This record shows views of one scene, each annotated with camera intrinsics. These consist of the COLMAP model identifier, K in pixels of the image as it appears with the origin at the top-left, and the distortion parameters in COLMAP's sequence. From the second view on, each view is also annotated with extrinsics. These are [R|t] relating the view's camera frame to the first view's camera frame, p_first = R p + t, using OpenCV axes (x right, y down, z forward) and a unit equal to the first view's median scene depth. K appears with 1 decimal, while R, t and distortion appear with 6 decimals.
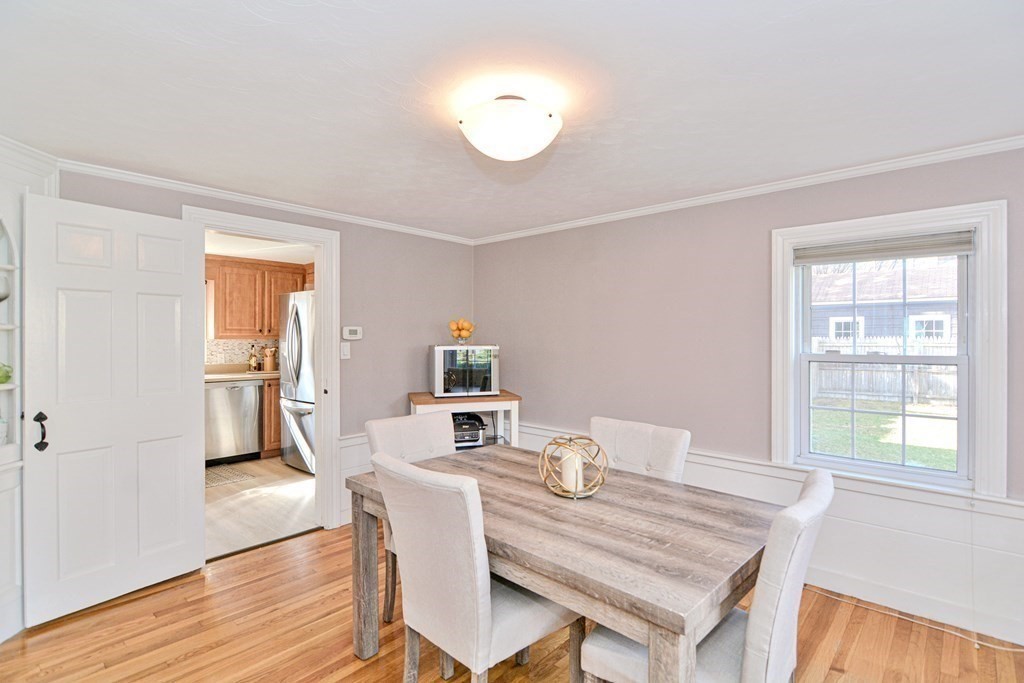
lens RADIAL K [[495.8, 0, 515.1], [0, 495.8, 336.4], [0, 0, 1]] dist [-0.001333, -0.000913]
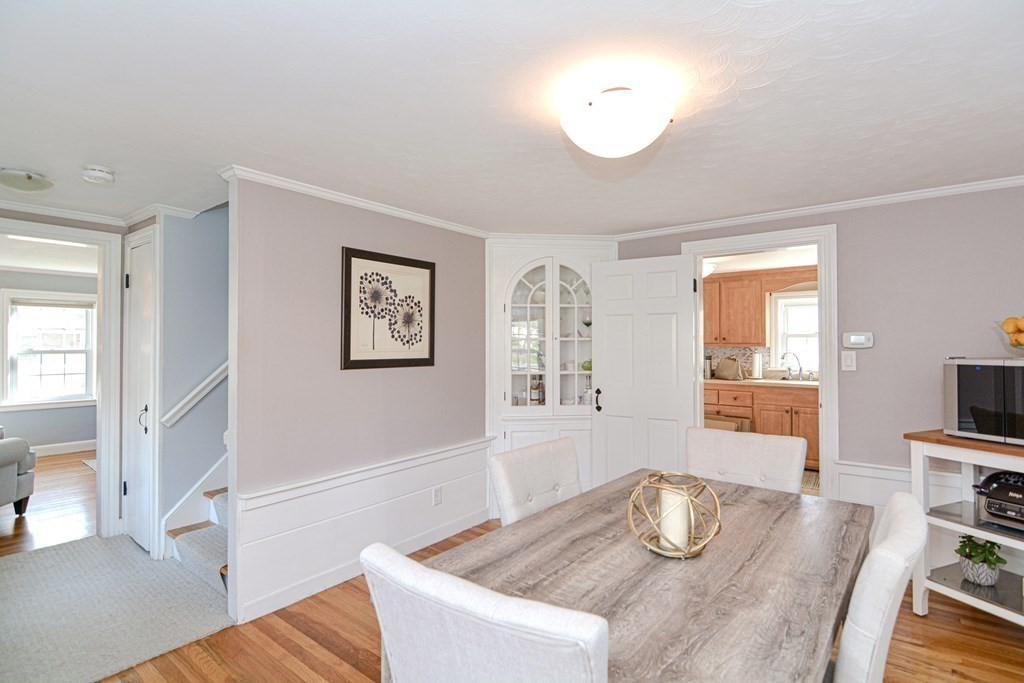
lens RADIAL K [[495.8, 0, 515.1], [0, 495.8, 336.4], [0, 0, 1]] dist [-0.001333, -0.000913]
pose [[0.072632, -0.018262, -0.997192, 0.909492], [-0.000080, 0.999832, -0.018316, 0.006147], [0.997359, 0.001410, 0.072619, 0.744396]]
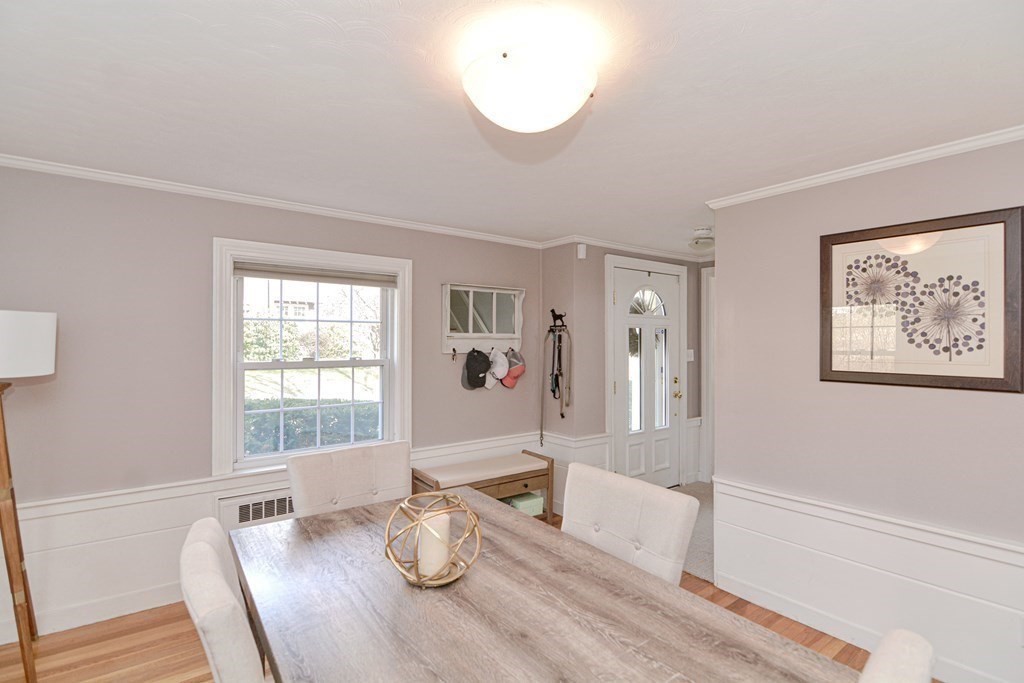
lens RADIAL K [[495.8, 0, 515.1], [0, 495.8, 336.4], [0, 0, 1]] dist [-0.001333, -0.000913]
pose [[-0.983757, -0.004149, 0.179455, -0.129757], [-0.006013, 0.999933, -0.009844, -0.019291], [-0.179403, -0.010763, -0.983717, 1.774484]]
